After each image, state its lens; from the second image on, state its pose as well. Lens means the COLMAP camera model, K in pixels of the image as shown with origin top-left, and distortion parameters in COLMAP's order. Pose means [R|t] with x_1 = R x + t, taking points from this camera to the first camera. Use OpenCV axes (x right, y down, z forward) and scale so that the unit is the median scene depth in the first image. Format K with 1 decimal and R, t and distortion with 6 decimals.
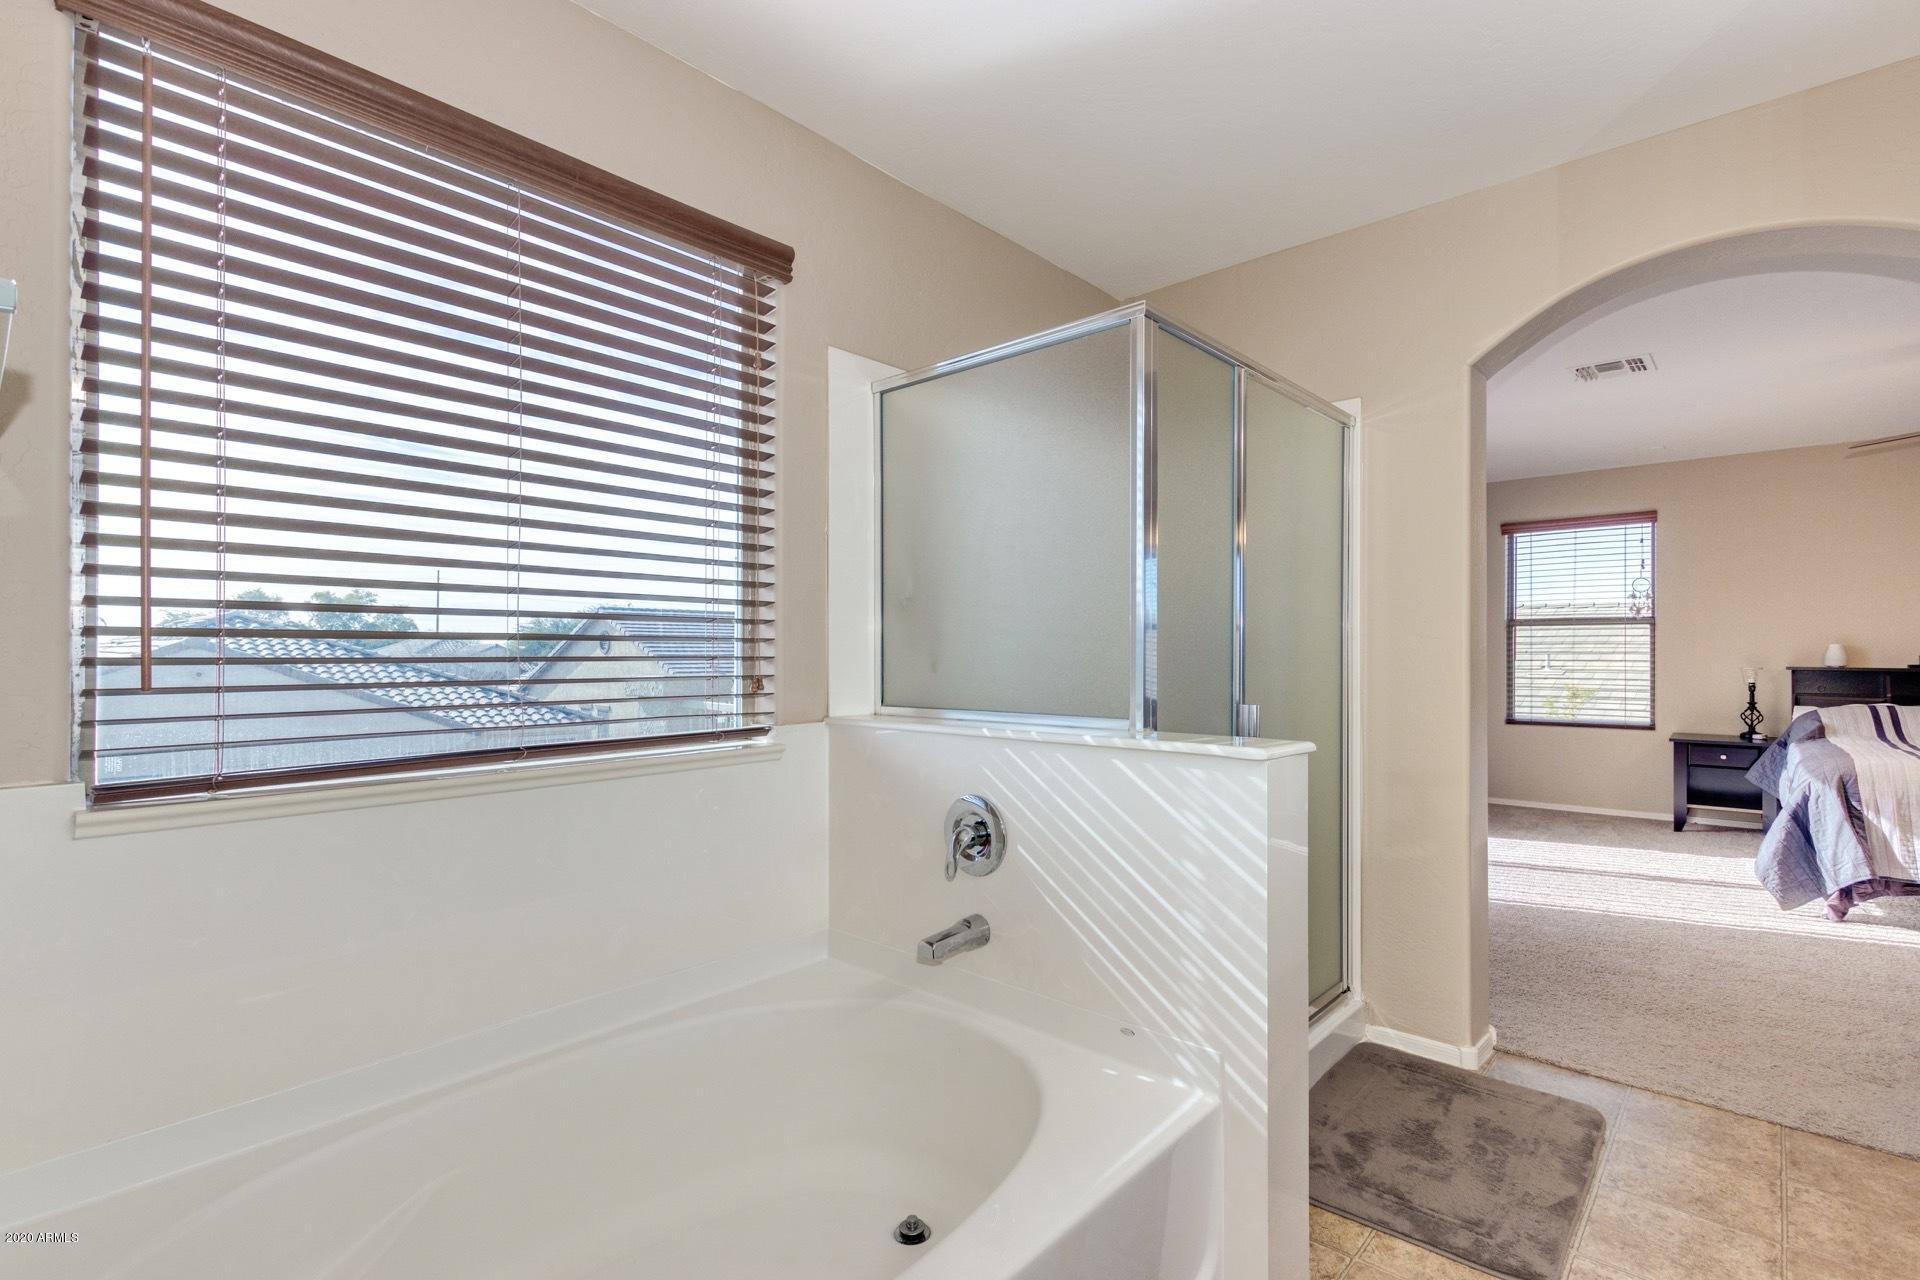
lens RADIAL K [[894.2, 0, 958.3], [0, 894.2, 660.9], [0, 0, 1]] dist [0.000196, -0.000099]
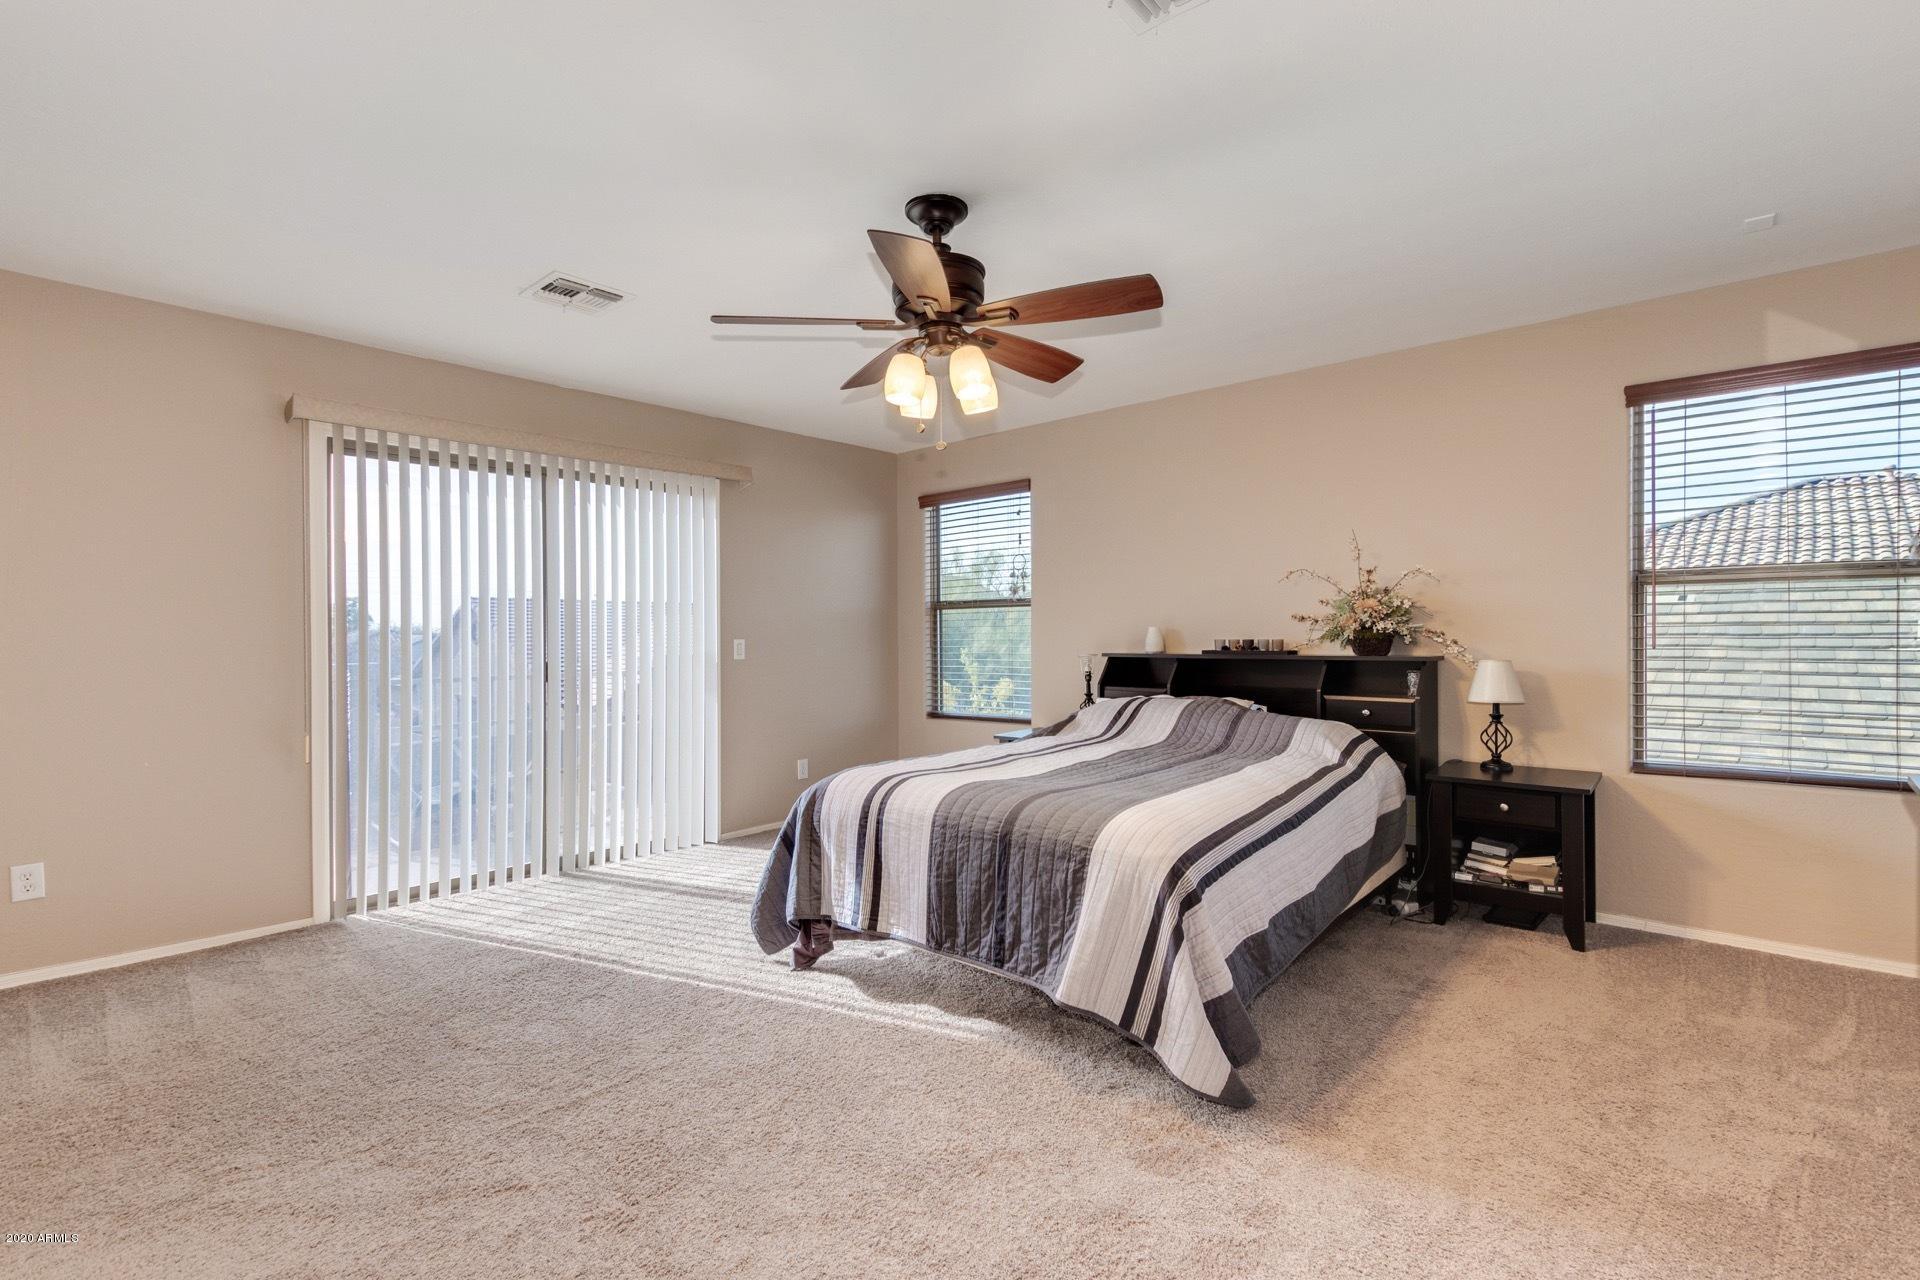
lens RADIAL K [[889.3, 0, 960.0], [0, 889.3, 640.0], [0, 0, 1]] dist [0.015221, -0.000009]
pose [[0.999852, -0.003802, 0.016782, 0.698048], [0.003952, 0.999952, -0.008918, 0.000337], [-0.016747, 0.008983, 0.999819, 0.116328]]
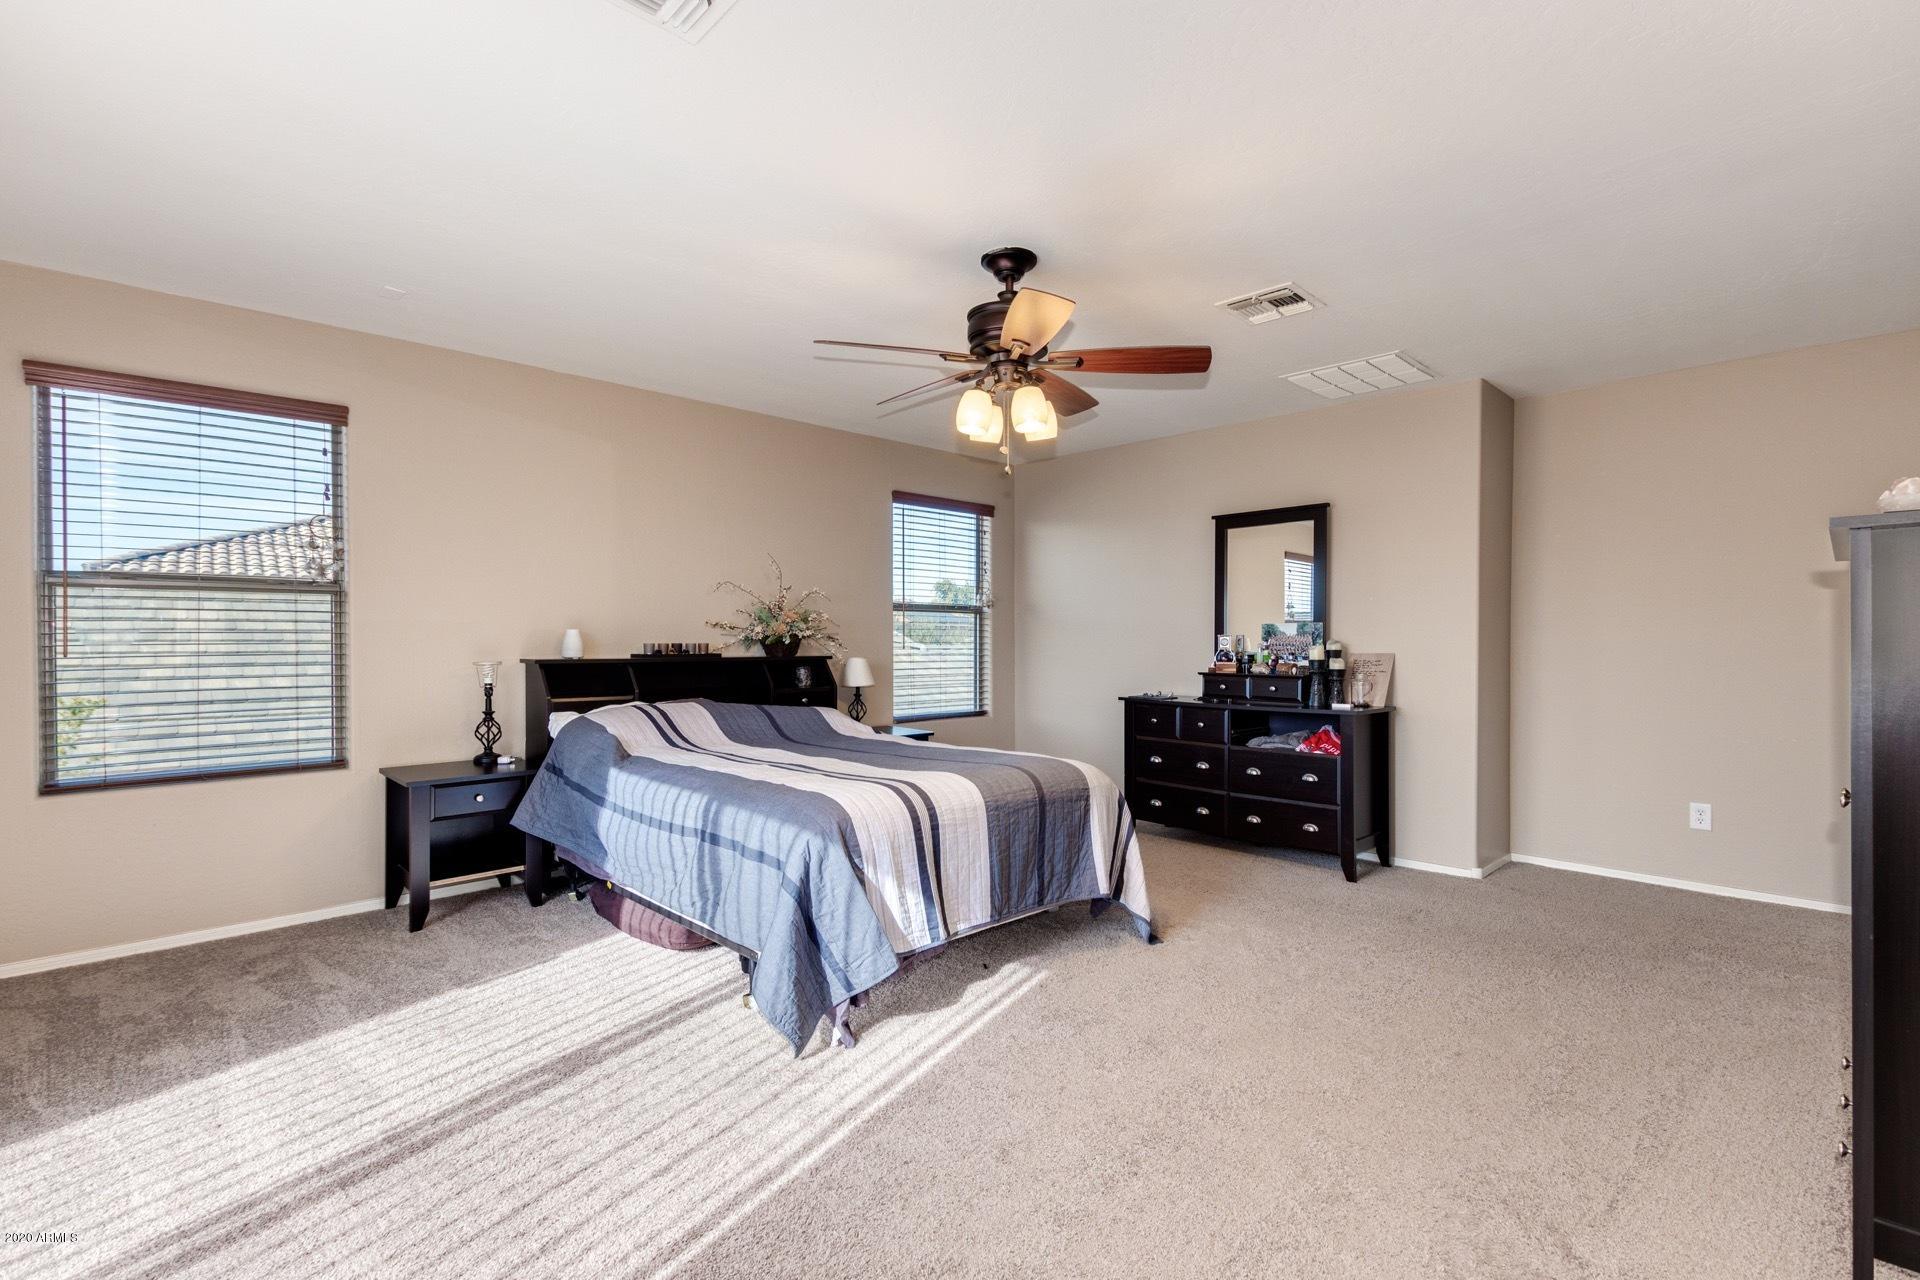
lens RADIAL K [[861.8, 0, 956.1], [0, 861.8, 645.4], [0, 0, 1]] dist [-0.001075, -0.000387]
pose [[0.063733, -0.003397, 0.997961, 0.219428], [0.010993, 0.999936, 0.002701, -0.003346], [-0.997906, 0.010798, 0.063766, 0.550431]]
